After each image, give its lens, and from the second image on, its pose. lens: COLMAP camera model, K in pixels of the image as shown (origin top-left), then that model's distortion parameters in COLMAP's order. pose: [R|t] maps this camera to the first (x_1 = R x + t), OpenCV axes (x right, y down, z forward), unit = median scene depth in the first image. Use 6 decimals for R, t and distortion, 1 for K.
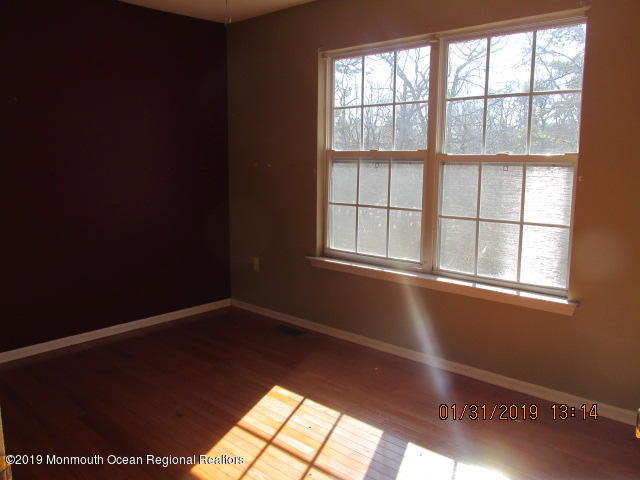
lens RADIAL K [[532.4, 0, 320.0], [0, 532.4, 240.0], [0, 0, 1]] dist [-0.012457, -0.006184]
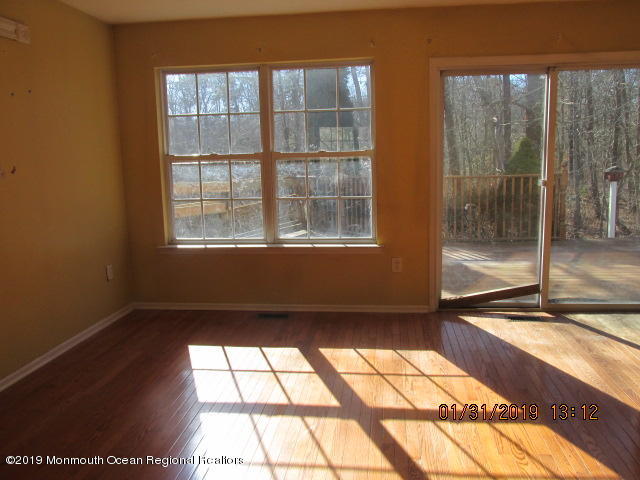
lens RADIAL K [[532.4, 0, 320.0], [0, 532.4, 240.0], [0, 0, 1]] dist [-0.012457, -0.006184]
pose [[0.824739, -0.114483, 0.553804, -0.397988], [0.115998, 0.992719, 0.032468, 0.023383], [-0.553489, 0.037463, 0.832014, -0.151461]]
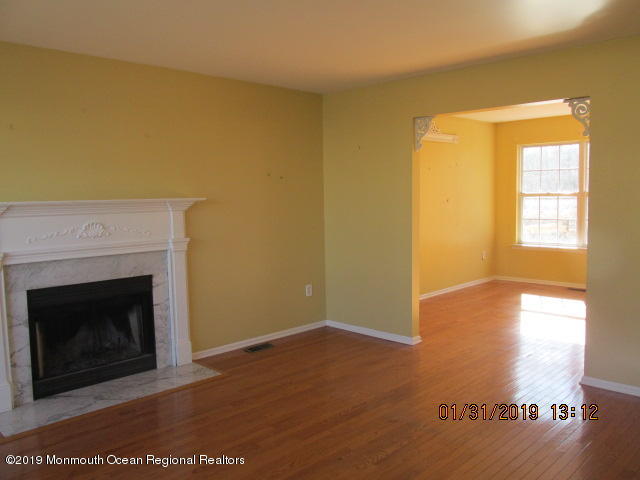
lens RADIAL K [[532.4, 0, 320.0], [0, 532.4, 240.0], [0, 0, 1]] dist [-0.012457, -0.006184]
pose [[0.997712, -0.025959, -0.062423, -0.668639], [0.022639, 0.998321, -0.053320, 0.114586], [0.063702, 0.051785, 0.996624, -1.127478]]
